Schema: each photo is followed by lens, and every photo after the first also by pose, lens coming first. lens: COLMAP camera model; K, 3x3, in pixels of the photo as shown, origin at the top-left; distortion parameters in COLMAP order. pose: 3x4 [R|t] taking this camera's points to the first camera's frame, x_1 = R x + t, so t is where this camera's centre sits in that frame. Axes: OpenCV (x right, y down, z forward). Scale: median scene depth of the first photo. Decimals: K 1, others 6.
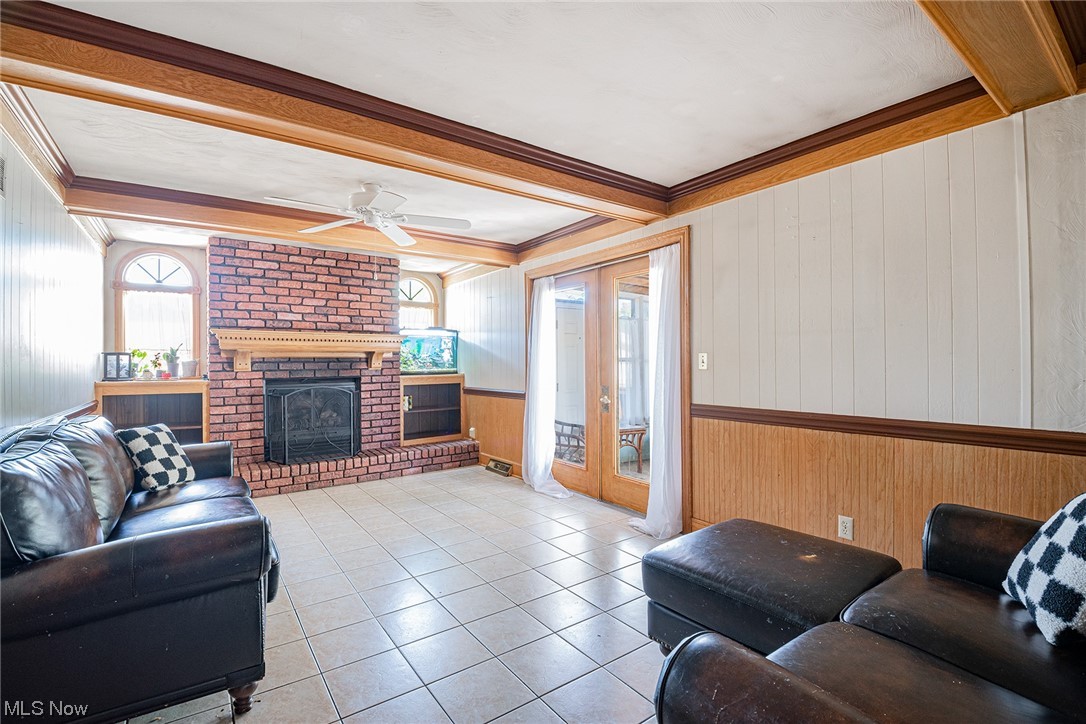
lens RADIAL K [[485.7, 0, 540.5], [0, 485.7, 366.8], [0, 0, 1]] dist [-0.021074, -0.004832]
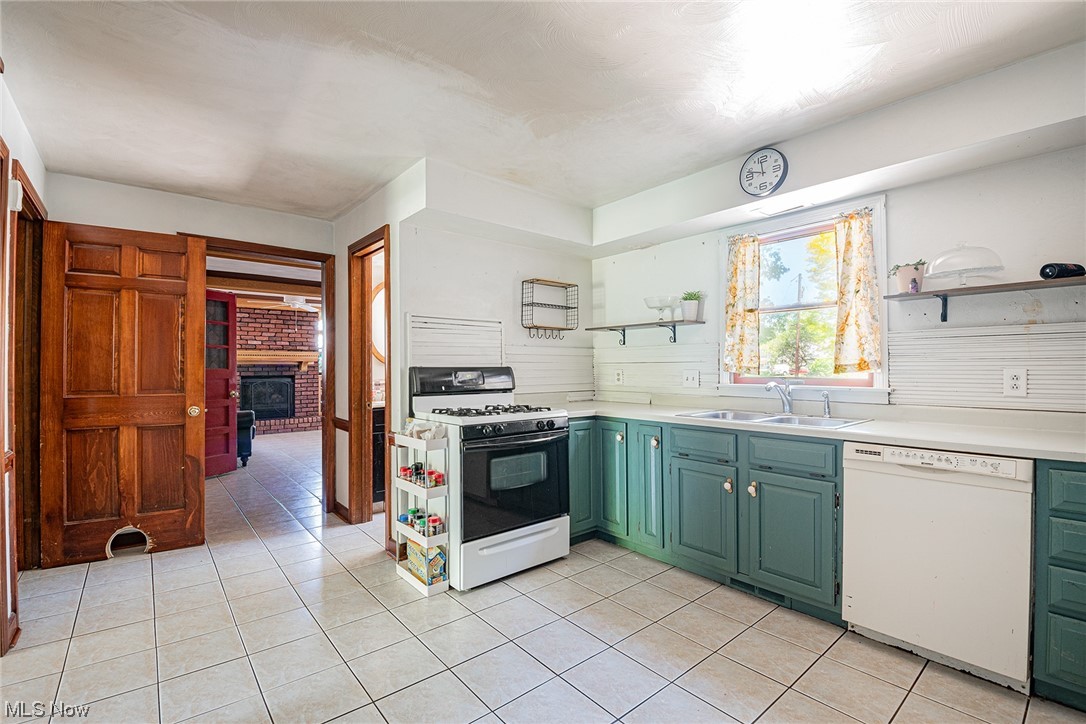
lens RADIAL K [[485.7, 0, 550.5], [0, 485.7, 365.7], [0, 0, 1]] dist [-0.021074, -0.004832]
pose [[0.993861, 0.006274, 0.110460, 0.395927], [-0.004812, 0.999897, -0.013497, 0.004690], [-0.110534, 0.012883, 0.993789, -0.937636]]
